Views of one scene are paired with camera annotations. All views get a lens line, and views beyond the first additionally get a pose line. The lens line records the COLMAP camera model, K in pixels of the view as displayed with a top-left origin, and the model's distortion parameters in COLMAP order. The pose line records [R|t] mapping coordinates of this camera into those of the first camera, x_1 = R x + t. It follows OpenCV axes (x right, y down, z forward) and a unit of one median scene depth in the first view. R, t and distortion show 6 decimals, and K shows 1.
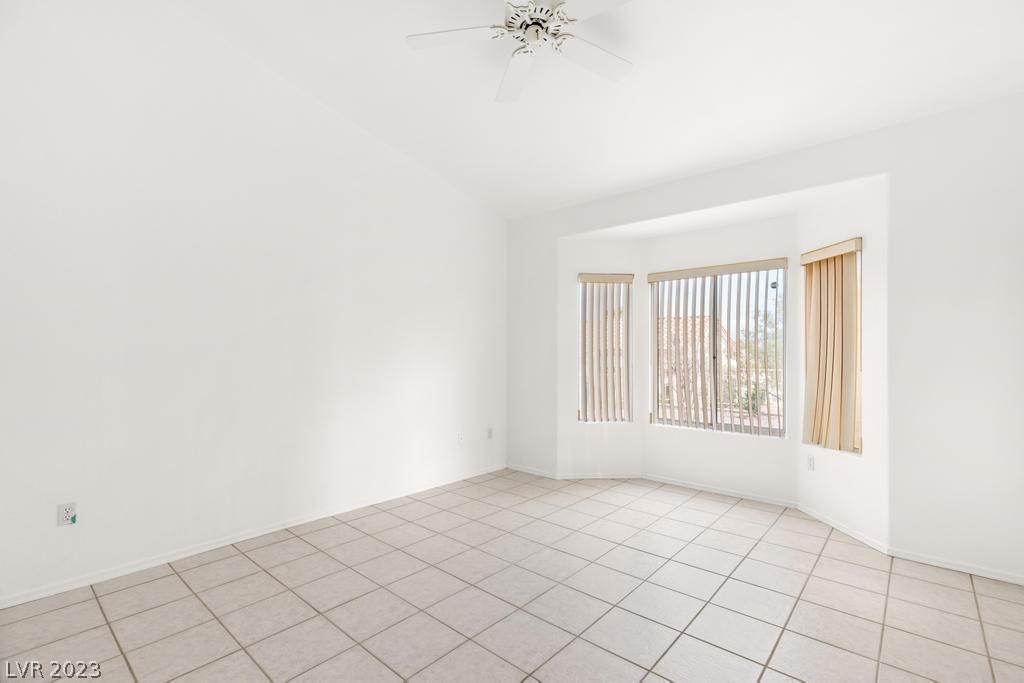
lens RADIAL K [[462.2, 0, 504.5], [0, 462.2, 341.3], [0, 0, 1]] dist [0.009646, -0.004557]
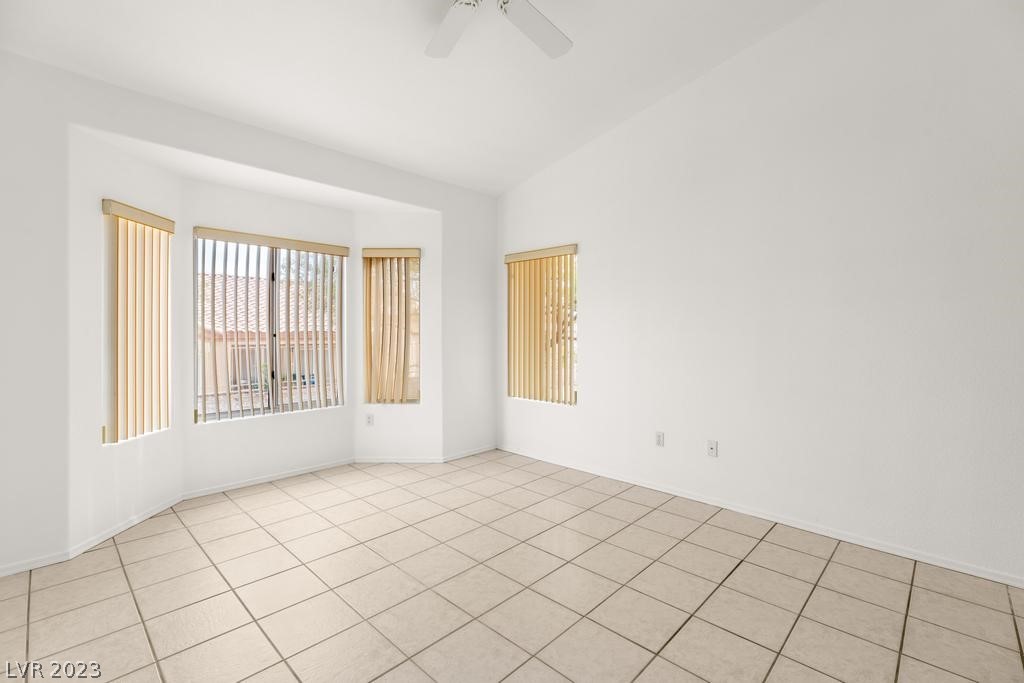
lens RADIAL K [[462.2, 0, 506.0], [0, 462.2, 334.7], [0, 0, 1]] dist [0.009646, -0.004557]
pose [[0.038898, -0.010108, 0.999192, -0.543906], [-0.024072, 0.999649, 0.011050, 0.012667], [-0.998953, -0.024483, 0.038641, 0.589984]]
